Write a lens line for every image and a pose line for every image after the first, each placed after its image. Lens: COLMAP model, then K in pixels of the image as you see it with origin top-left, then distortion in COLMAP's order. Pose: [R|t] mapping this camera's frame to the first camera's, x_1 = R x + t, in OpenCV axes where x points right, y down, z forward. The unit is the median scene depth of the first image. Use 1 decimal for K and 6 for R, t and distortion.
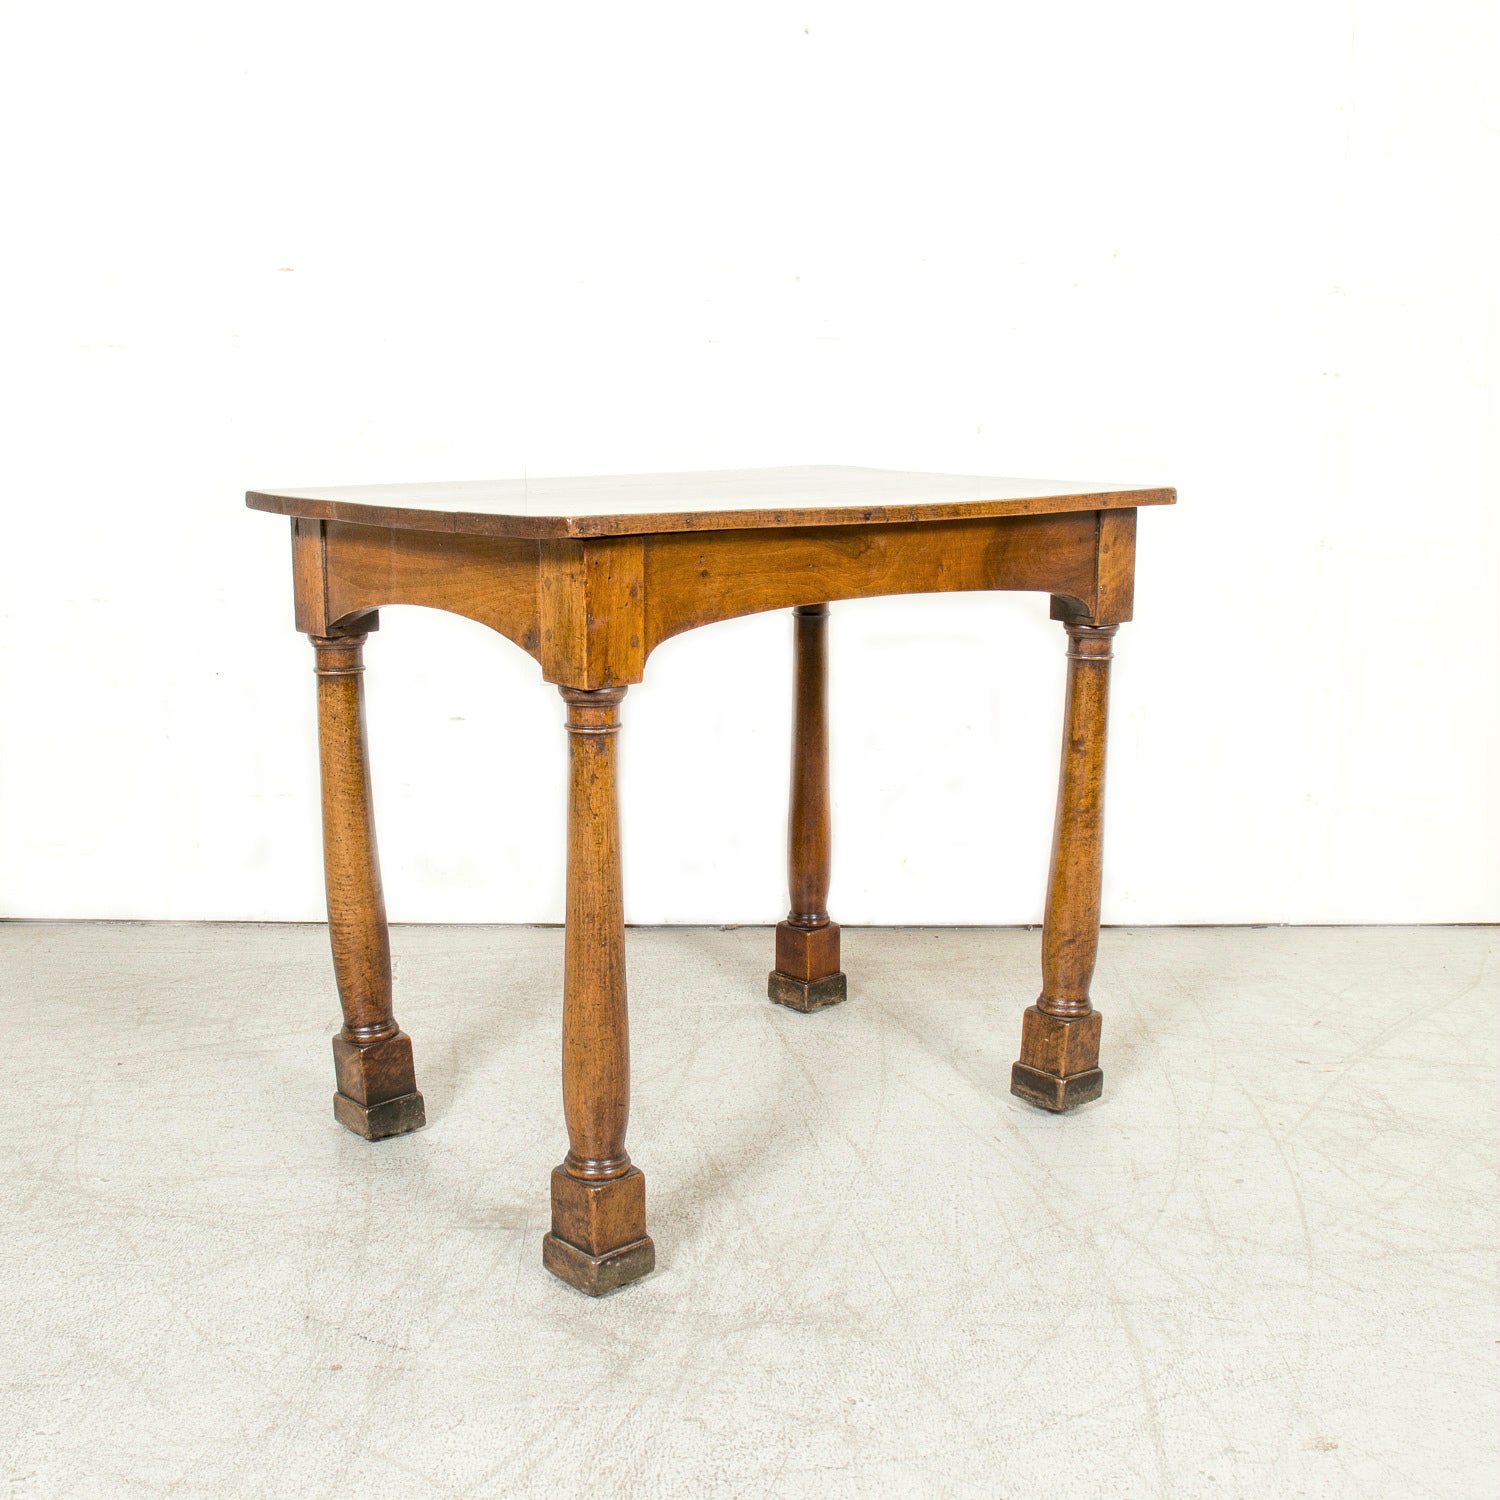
lens RADIAL K [[1835.9, 0, 669.4], [0, 1835.9, 751.0], [0, 0, 1]] dist [-0.166251, 0.129563]
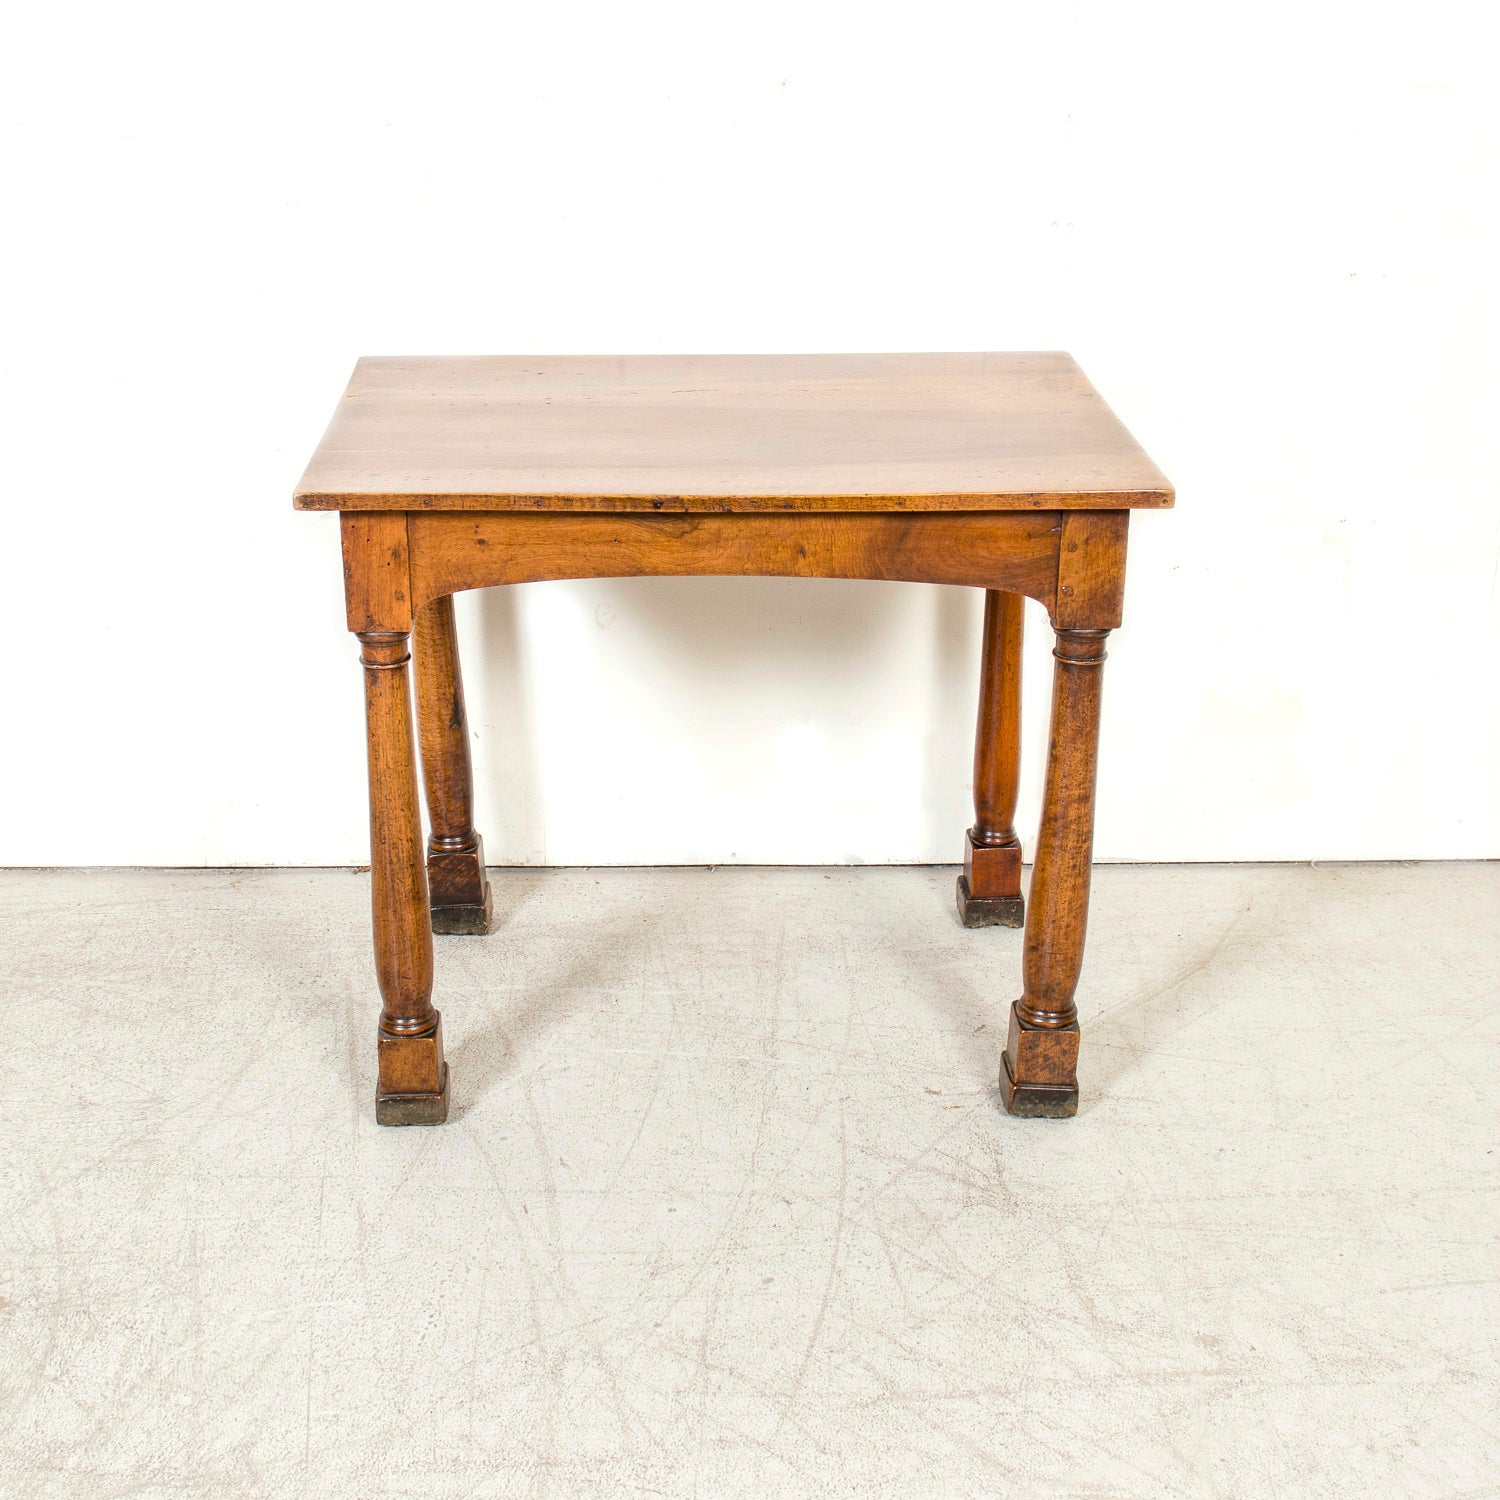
lens RADIAL K [[2253.1, 0, 660.0], [0, 2253.1, 749.0], [0, 0, 1]] dist [-0.121588, 0.193415]
pose [[0.778348, 0.242823, -0.578975, 0.832593], [-0.118207, 0.962365, 0.244706, -0.292592], [0.616605, -0.122028, 0.777758, 0.012639]]
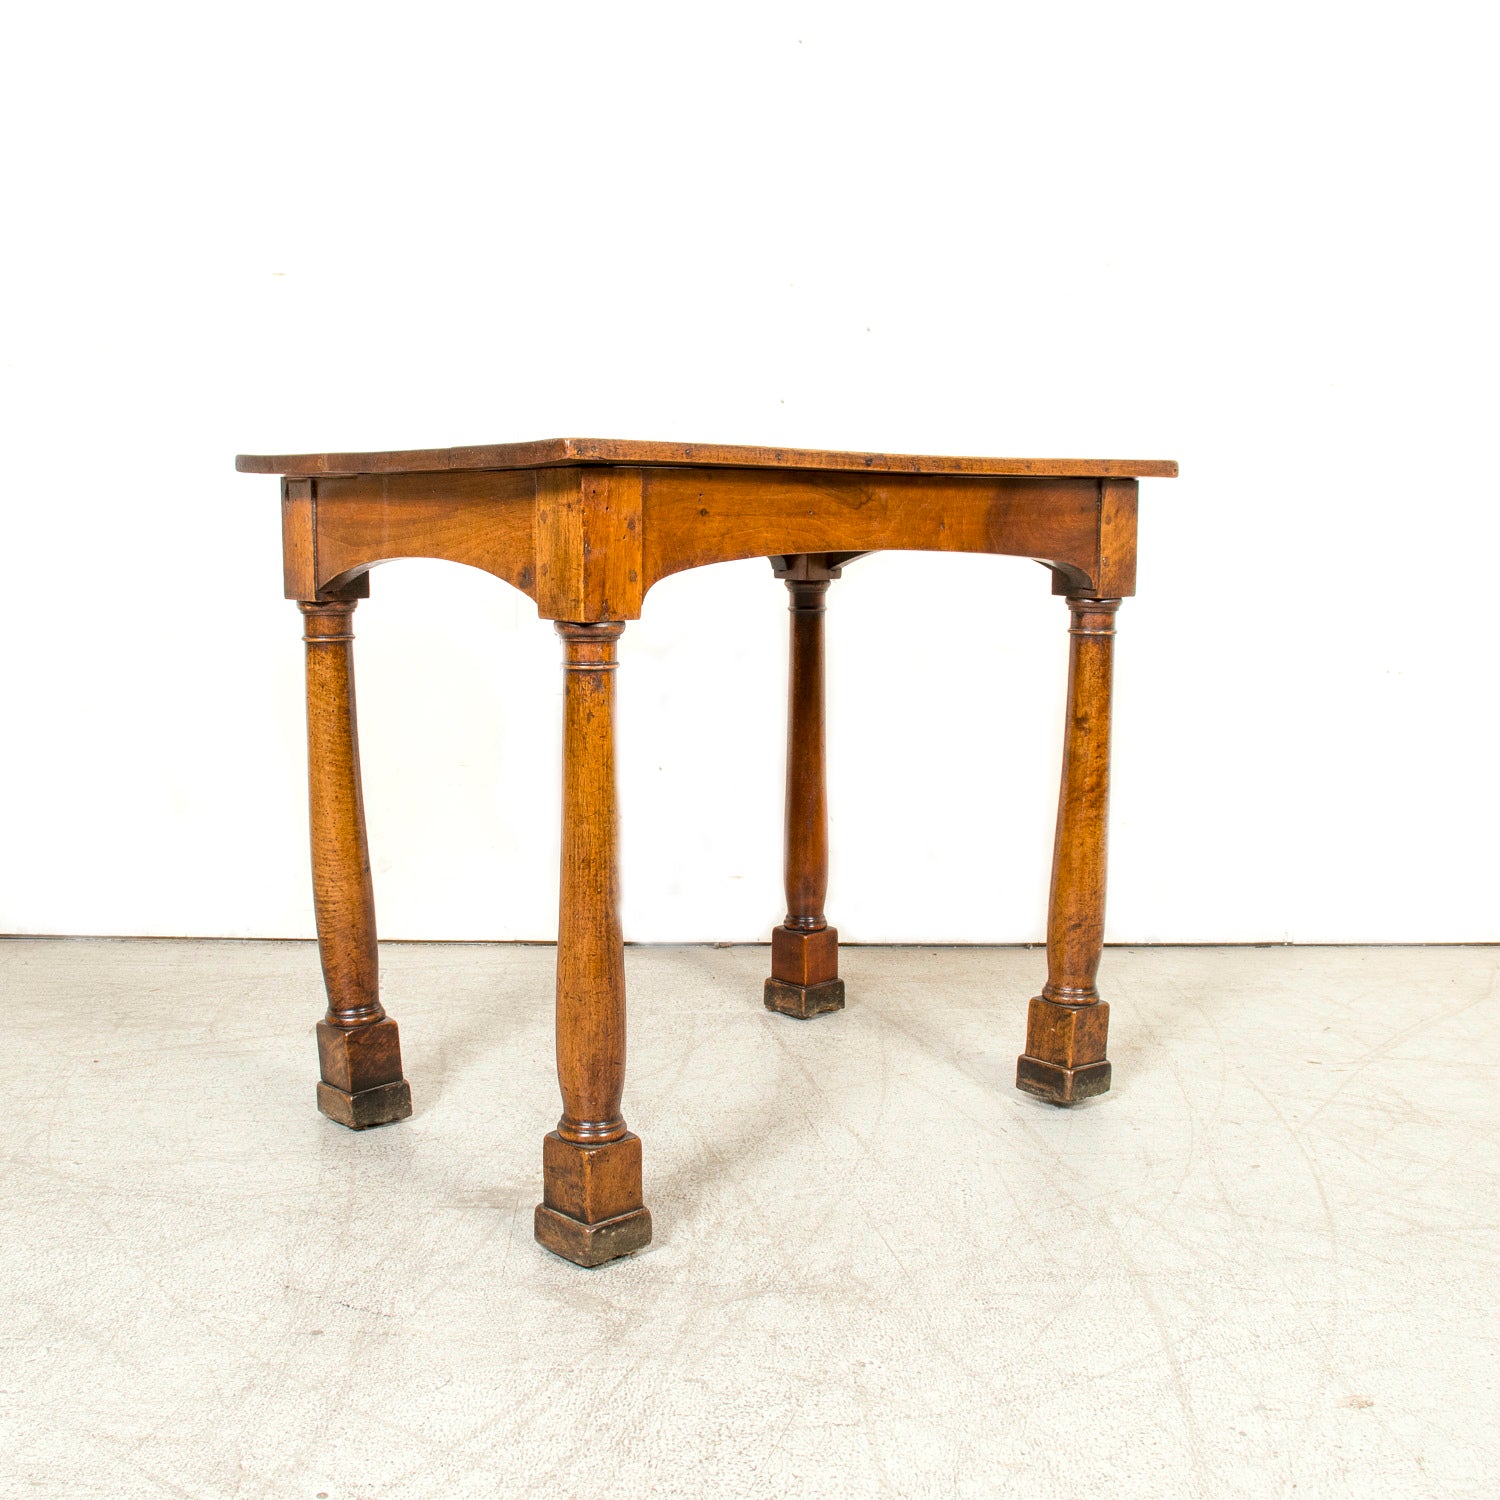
lens RADIAL K [[1835.9, 0, 669.4], [0, 1835.9, 751.0], [0, 0, 1]] dist [-0.166251, 0.129563]
pose [[0.999964, 0.000951, 0.008407, -0.006739], [-0.000440, 0.998164, -0.060566, 0.082915], [-0.008449, 0.060560, 0.998129, 0.028327]]
